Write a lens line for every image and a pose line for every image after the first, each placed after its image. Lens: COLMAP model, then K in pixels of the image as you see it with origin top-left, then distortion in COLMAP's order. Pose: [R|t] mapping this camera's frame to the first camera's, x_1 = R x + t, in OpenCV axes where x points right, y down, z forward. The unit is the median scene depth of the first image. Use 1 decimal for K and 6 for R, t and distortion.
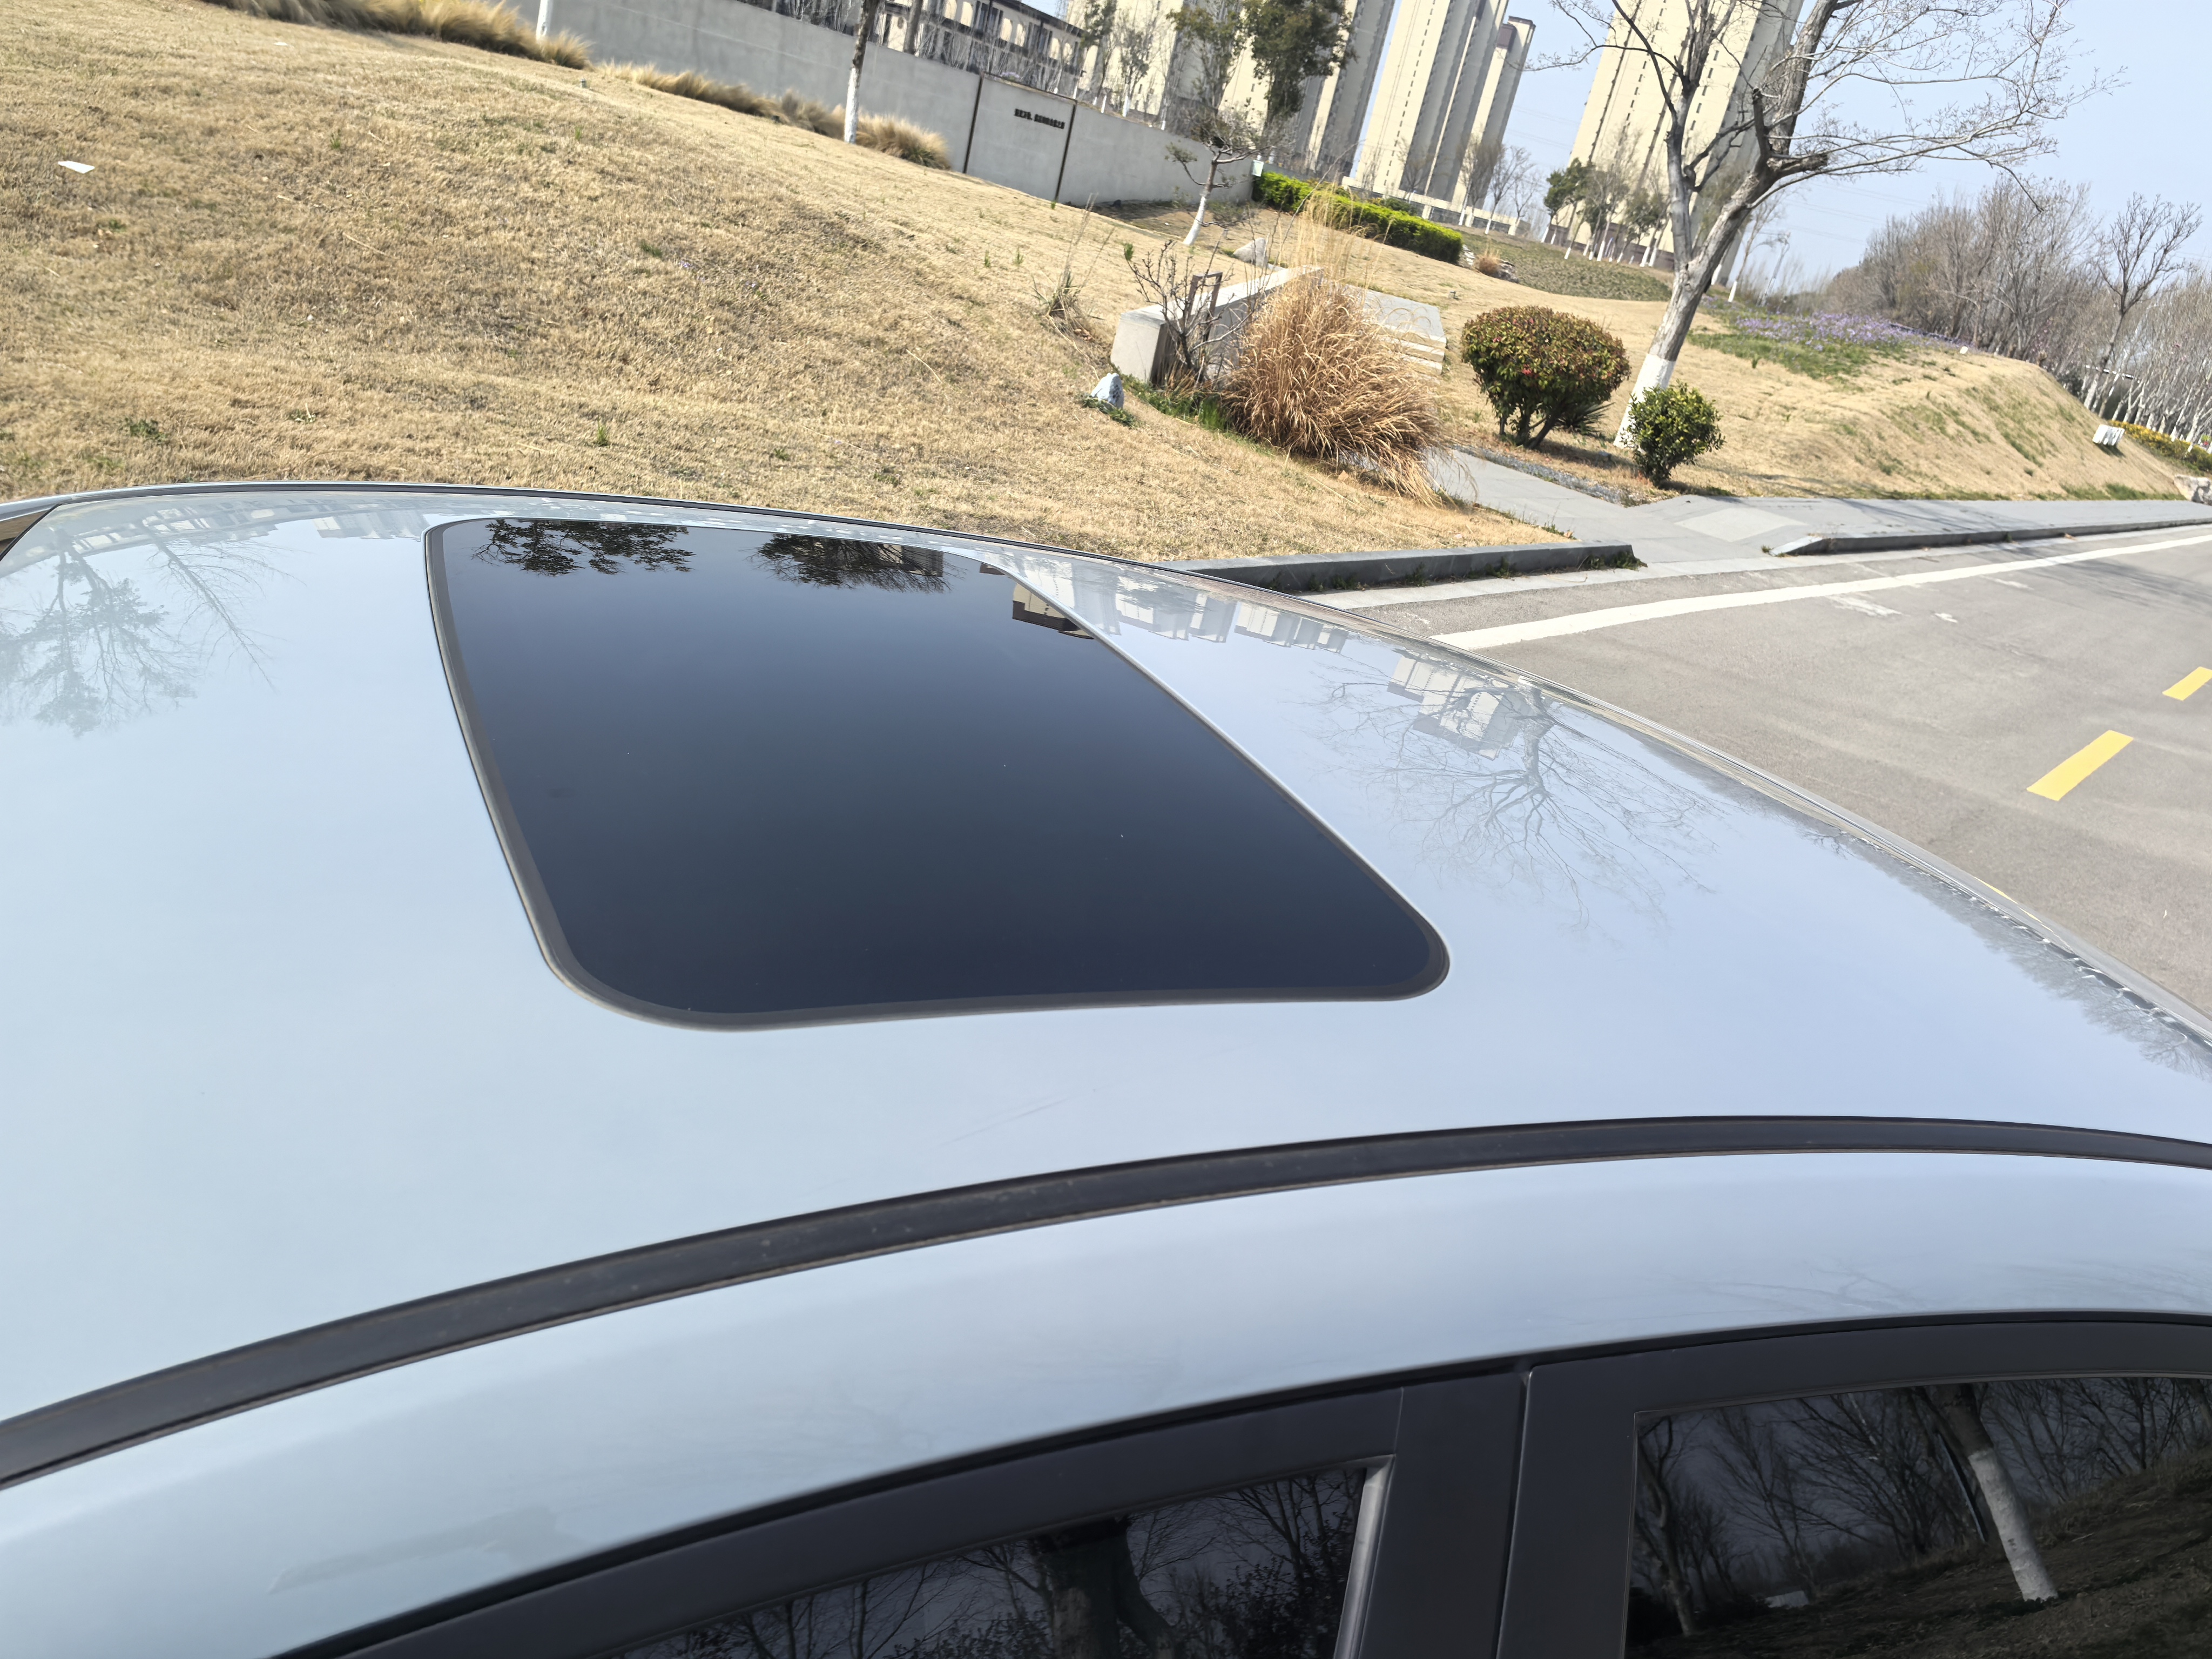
lens RADIAL K [[1757.4, 0, 1121.8], [0, 1757.4, 865.2], [0, 0, 1]] dist [0.080341, -0.115944]
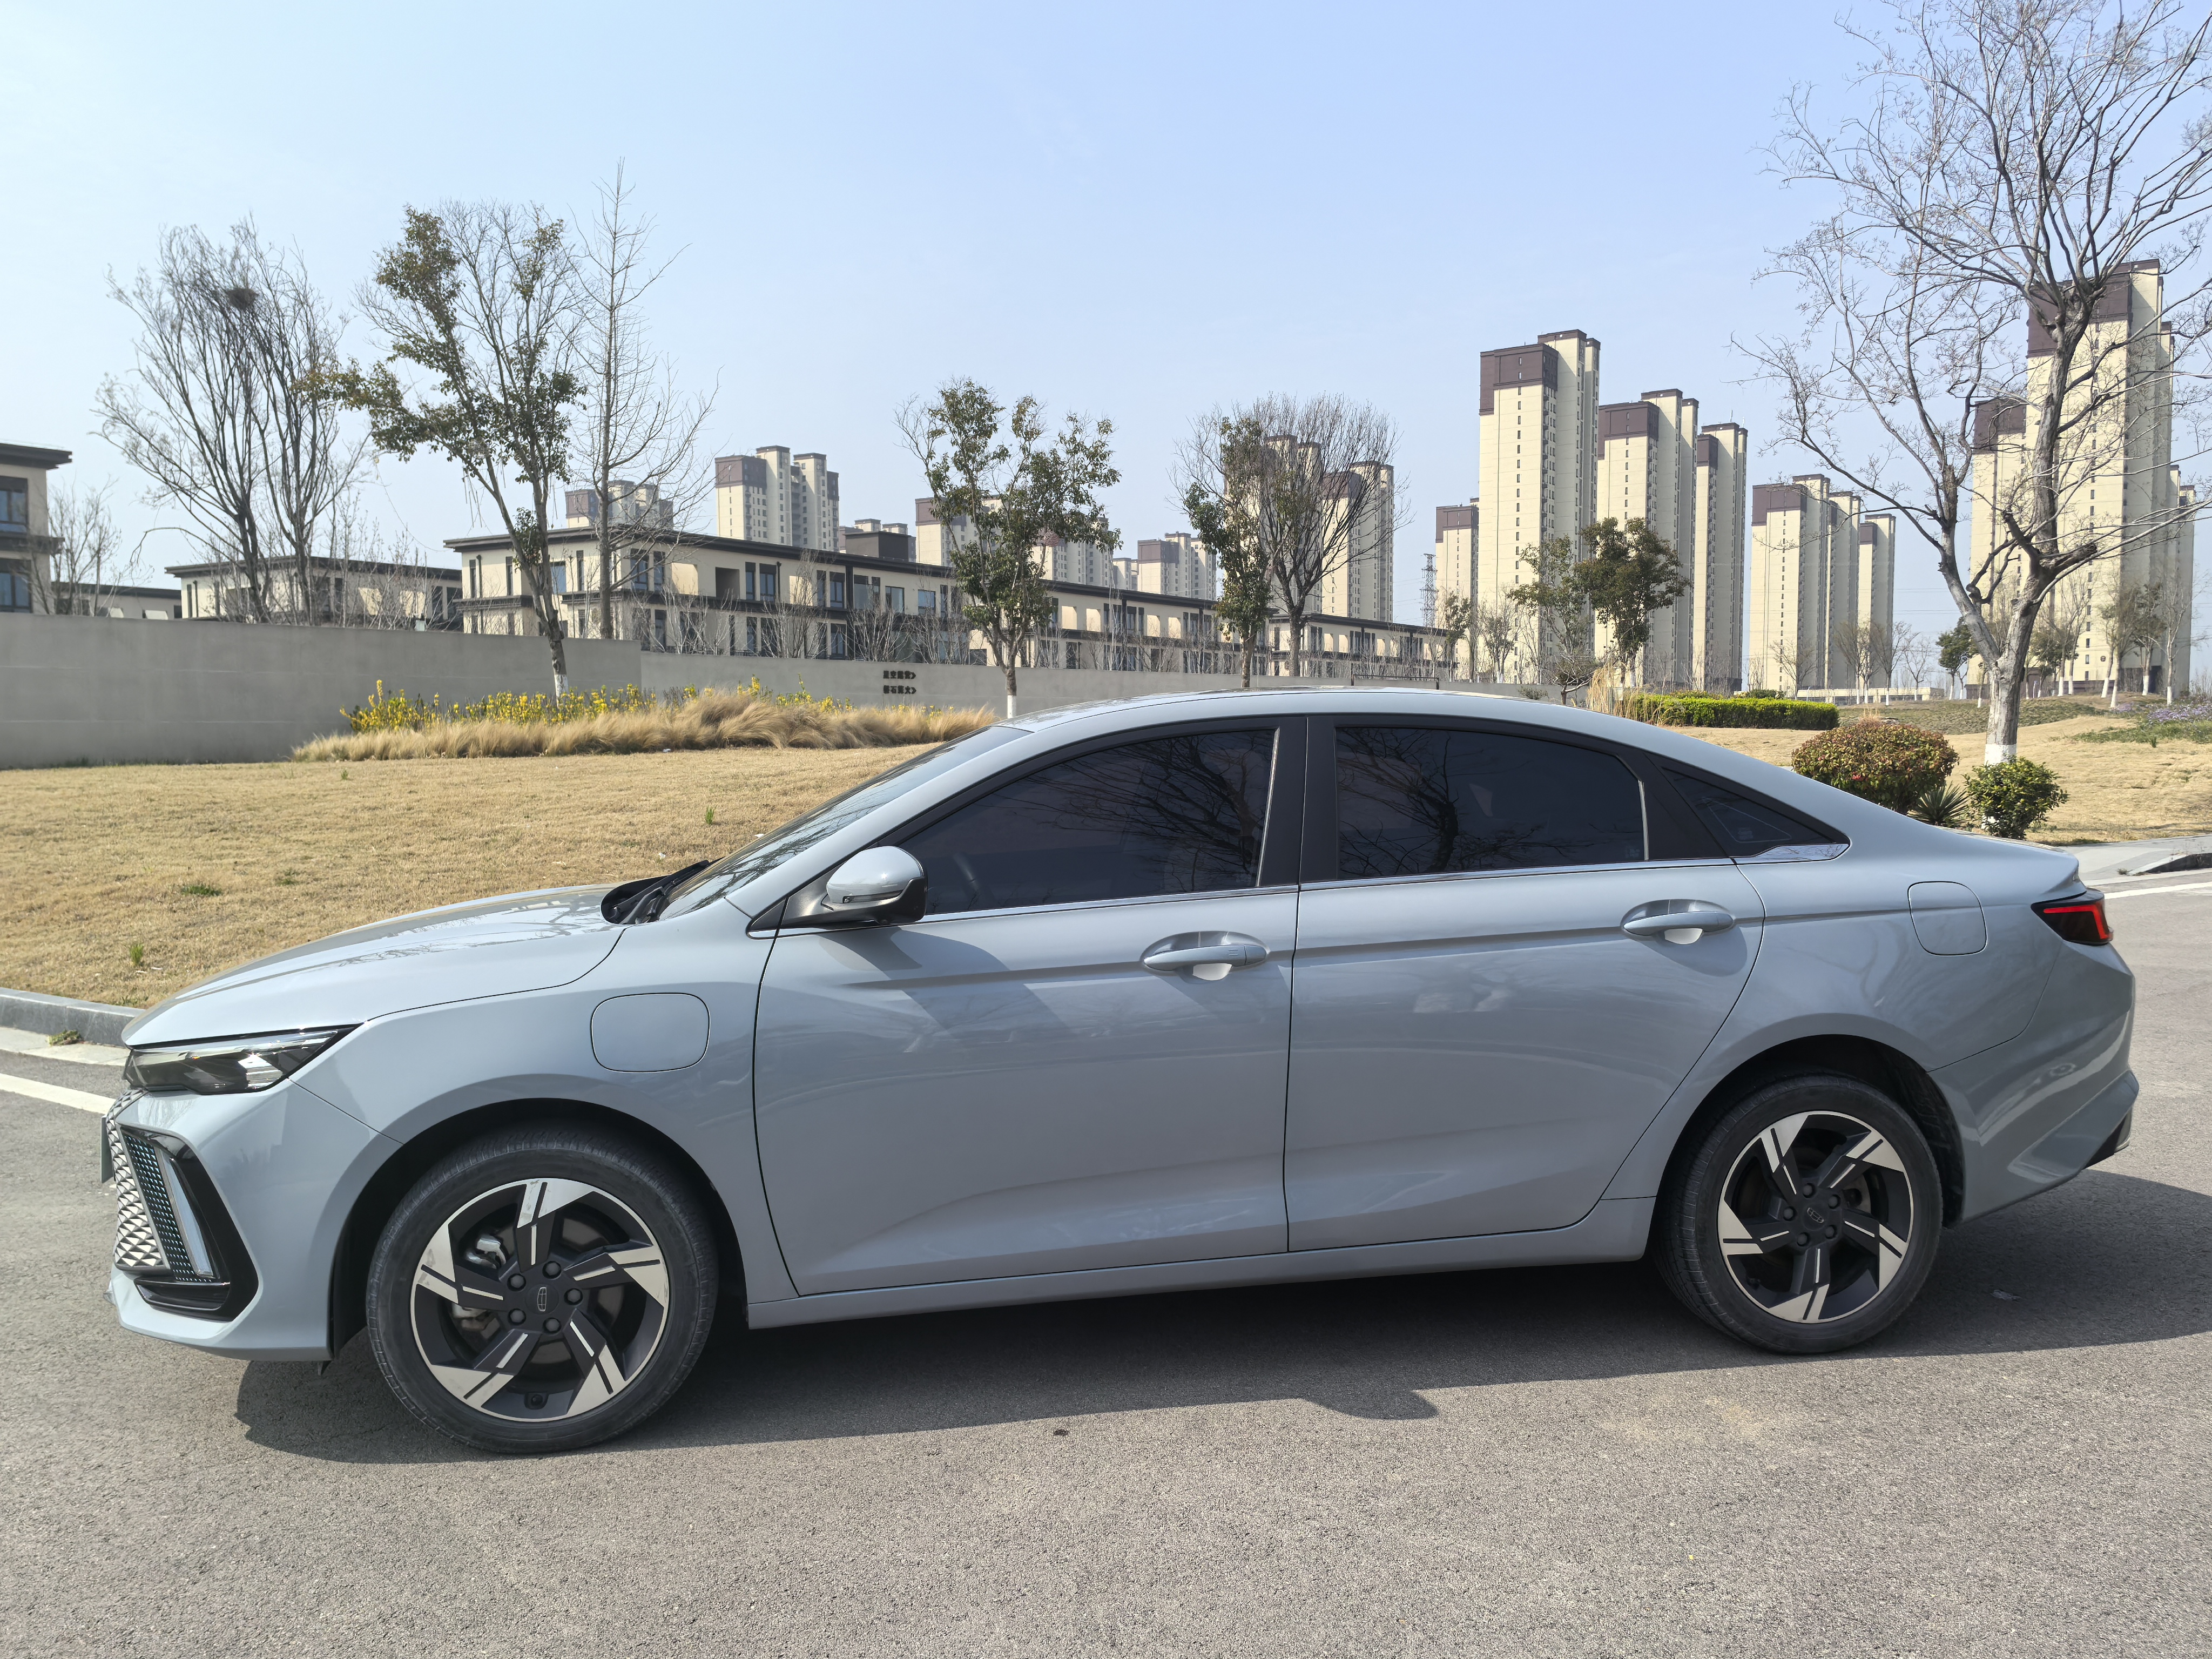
lens RADIAL K [[1757.4, 0, 1121.8], [0, 1757.4, 865.2], [0, 0, 1]] dist [0.080341, -0.115944]
pose [[0.947576, -0.222486, -0.229346, 0.027692], [0.136263, 0.930588, -0.339762, 0.082551], [0.289019, 0.290699, 0.912120, -0.132709]]
